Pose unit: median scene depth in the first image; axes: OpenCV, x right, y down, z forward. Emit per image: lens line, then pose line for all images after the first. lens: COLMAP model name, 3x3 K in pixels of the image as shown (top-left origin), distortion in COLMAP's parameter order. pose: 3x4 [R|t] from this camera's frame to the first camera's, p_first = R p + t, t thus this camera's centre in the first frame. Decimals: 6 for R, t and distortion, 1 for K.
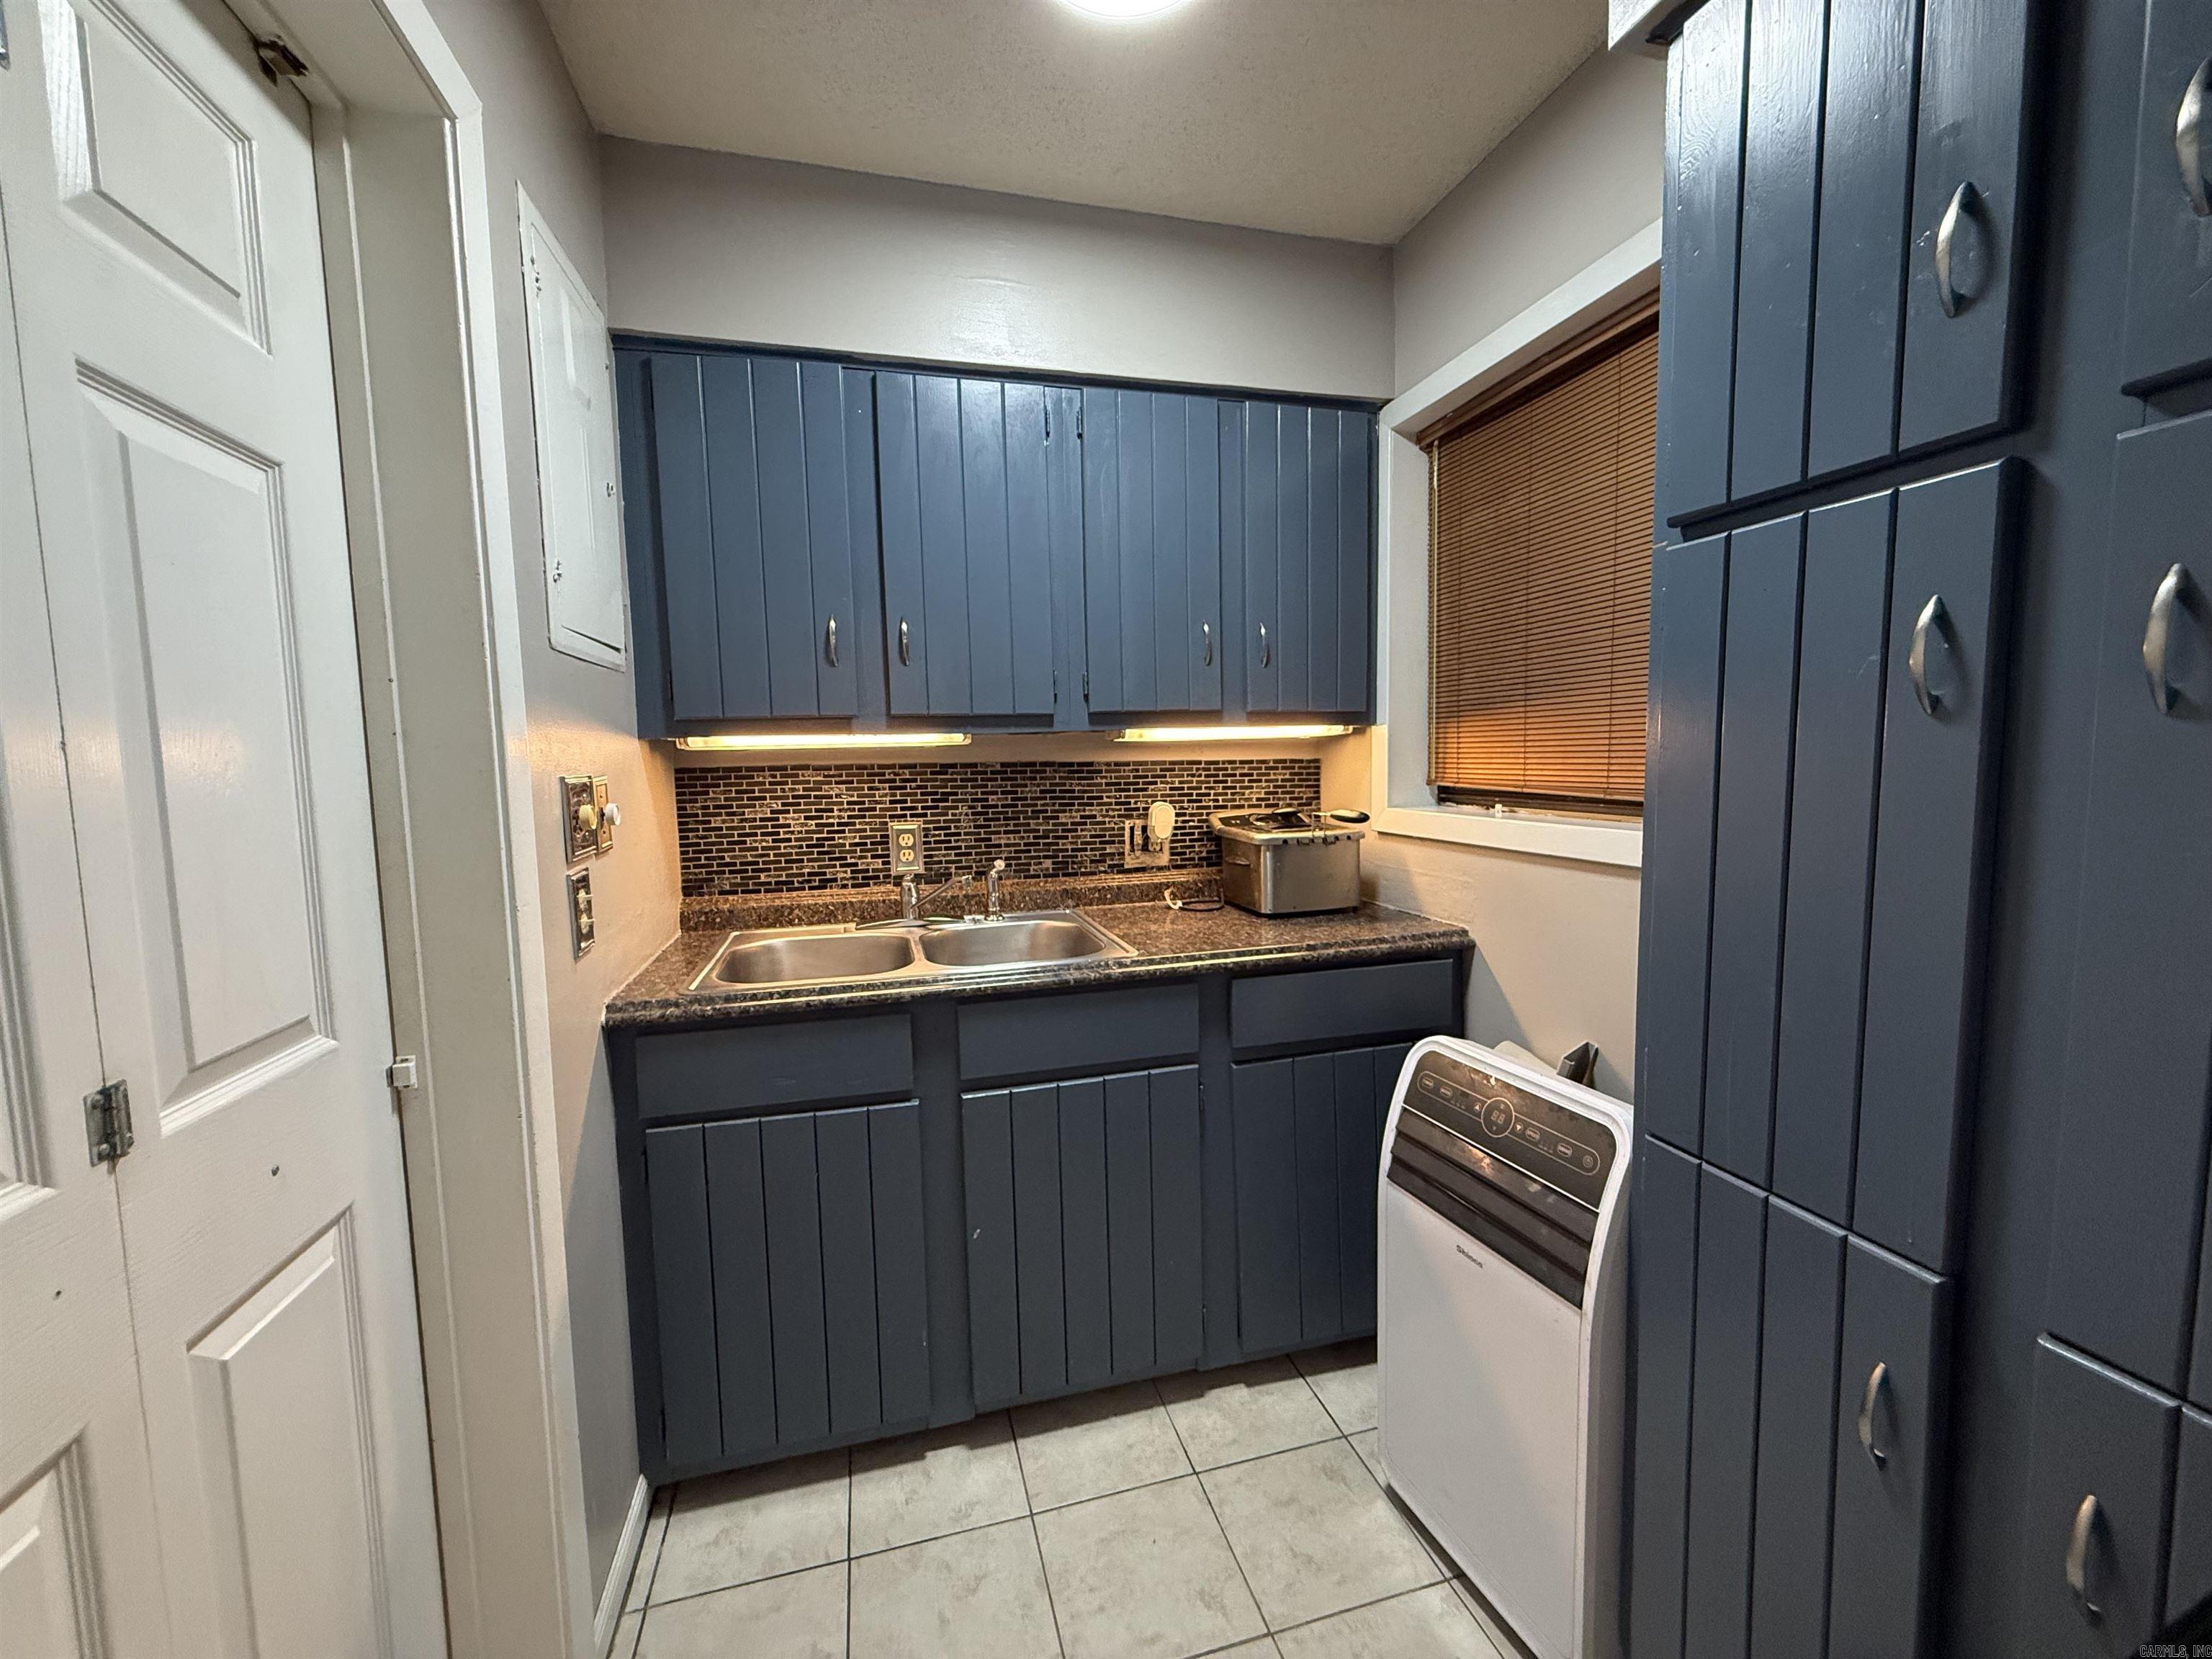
lens RADIAL K [[881.6, 0, 1104.2], [0, 881.6, 832.8], [0, 0, 1]] dist [0.002031, 0.000599]
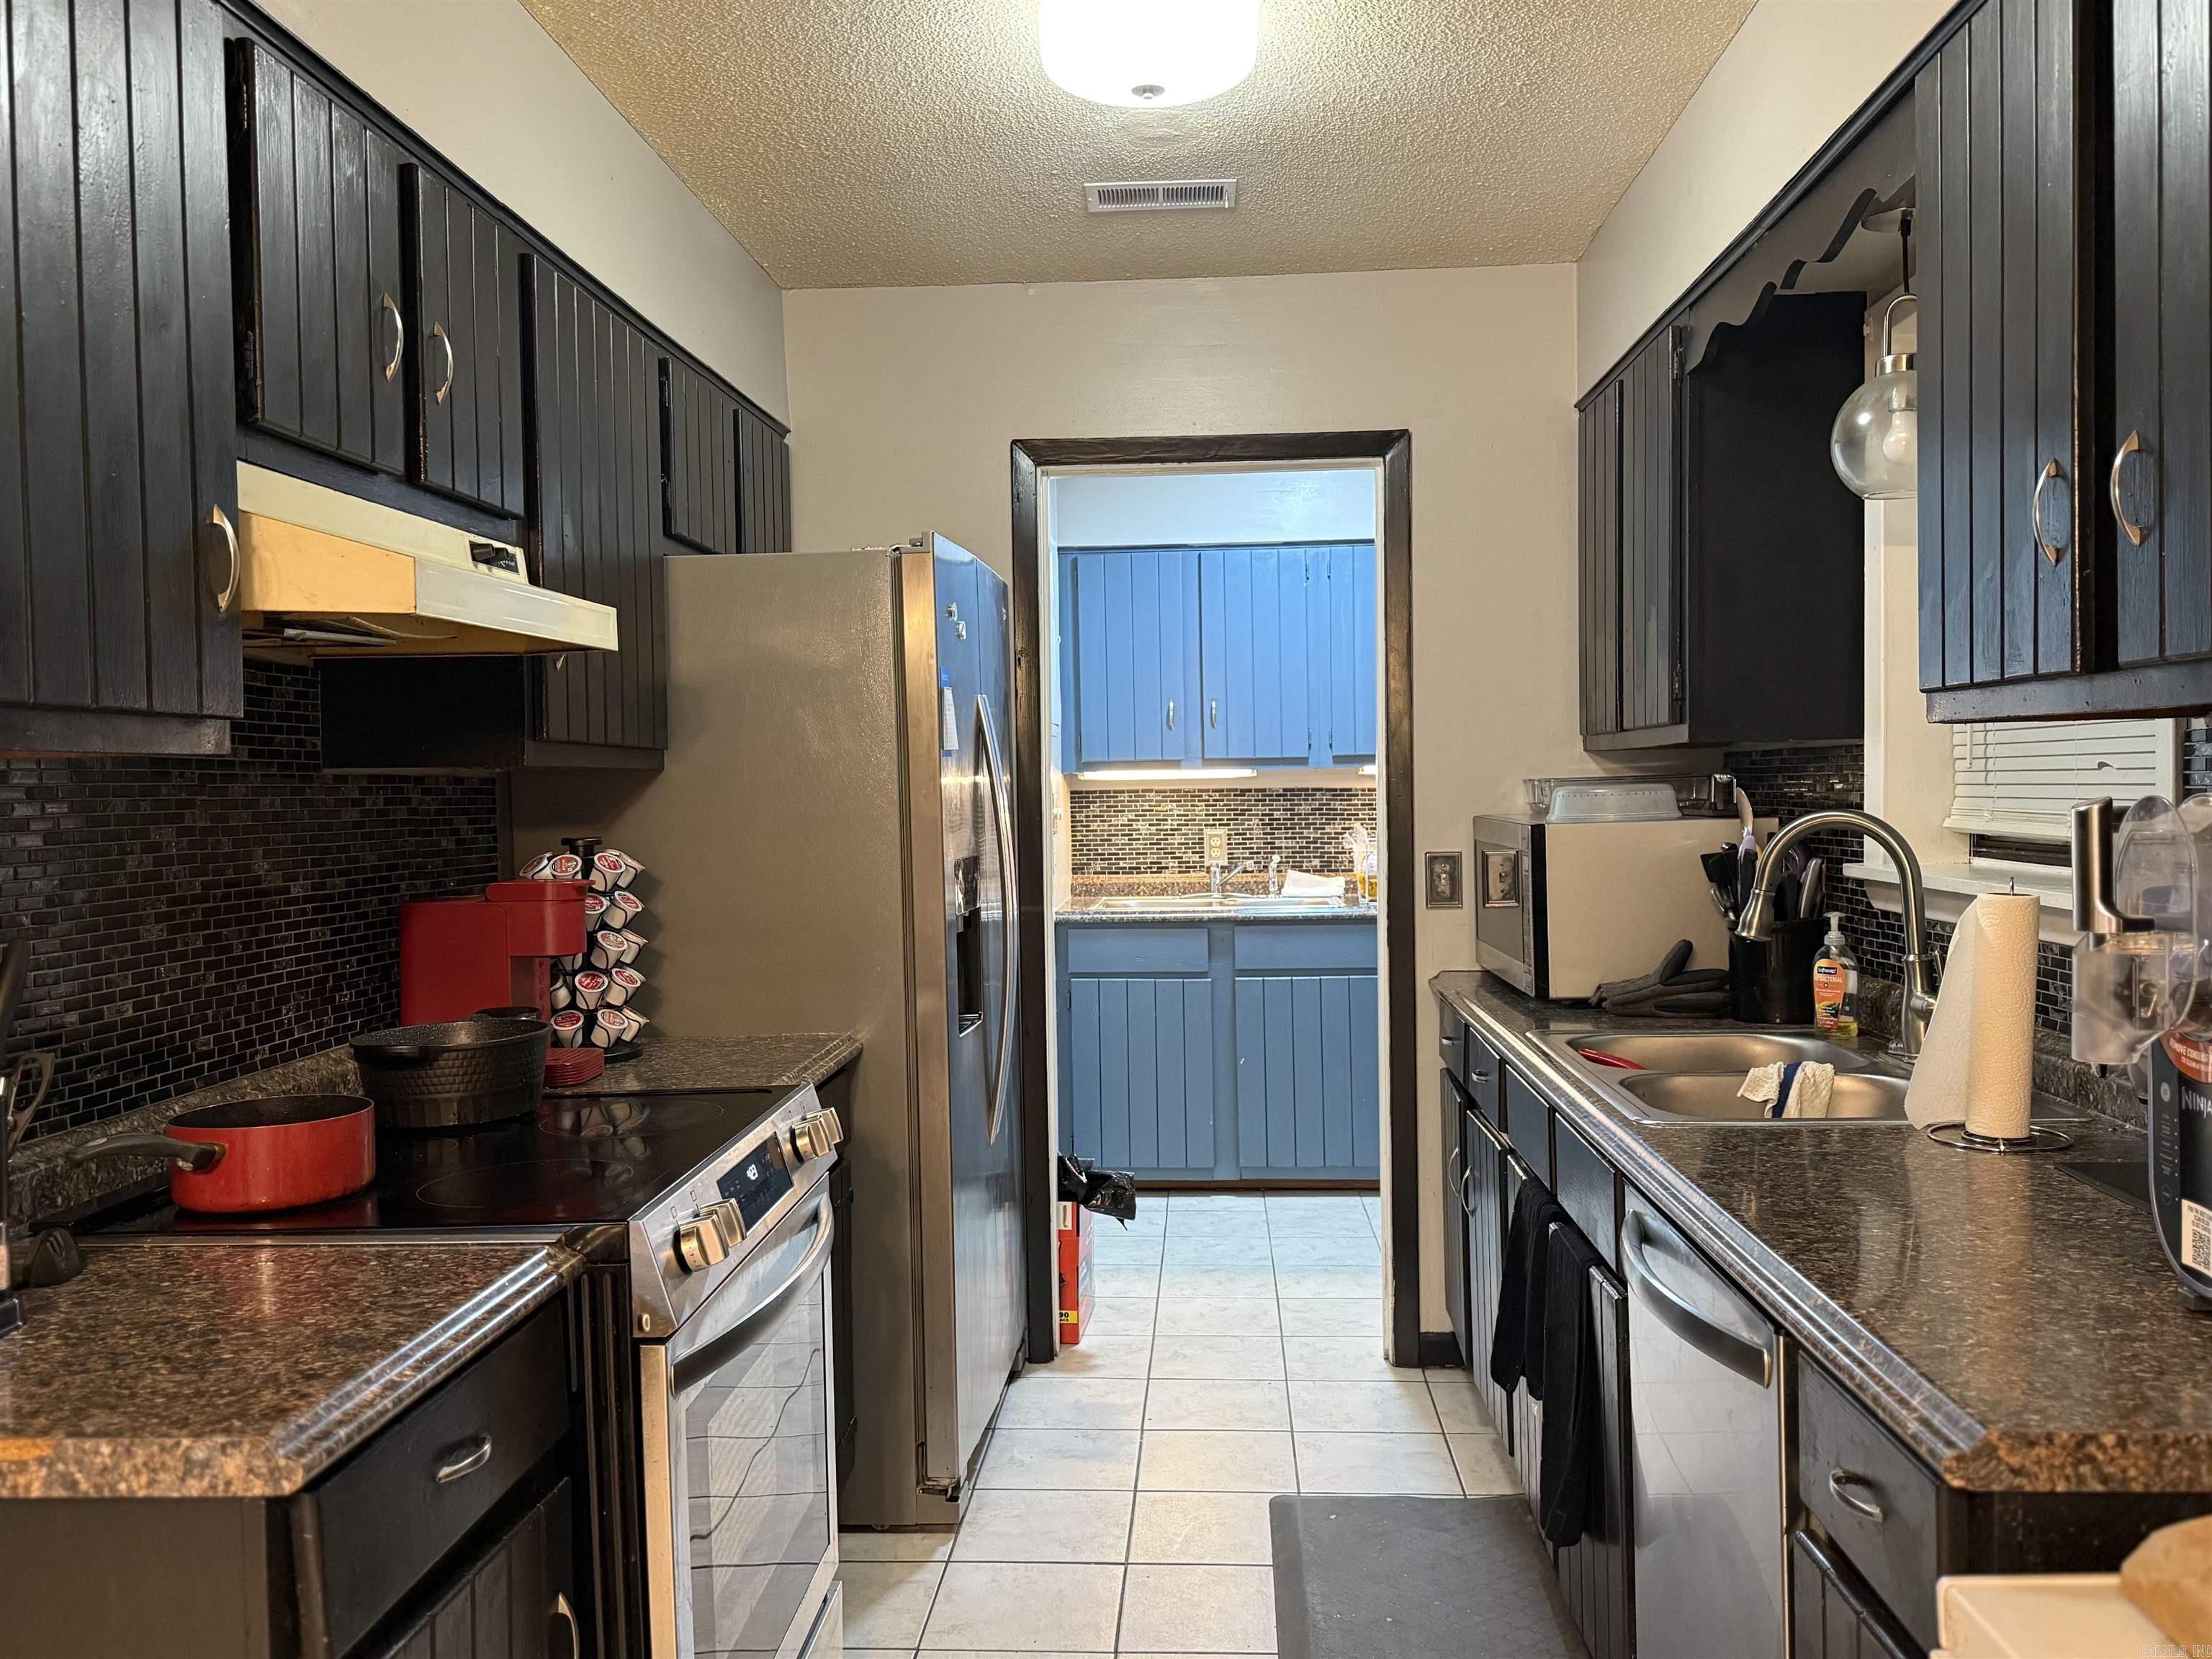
lens RADIAL K [[1755.1, 0, 1107.1], [0, 1755.1, 832.9], [0, 0, 1]] dist [0.000725, -0.000195]
pose [[0.948030, 0.014338, -0.317859, 0.536373], [-0.031098, 0.998377, -0.047716, 0.141031], [0.316659, 0.055121, 0.946937, -1.832491]]
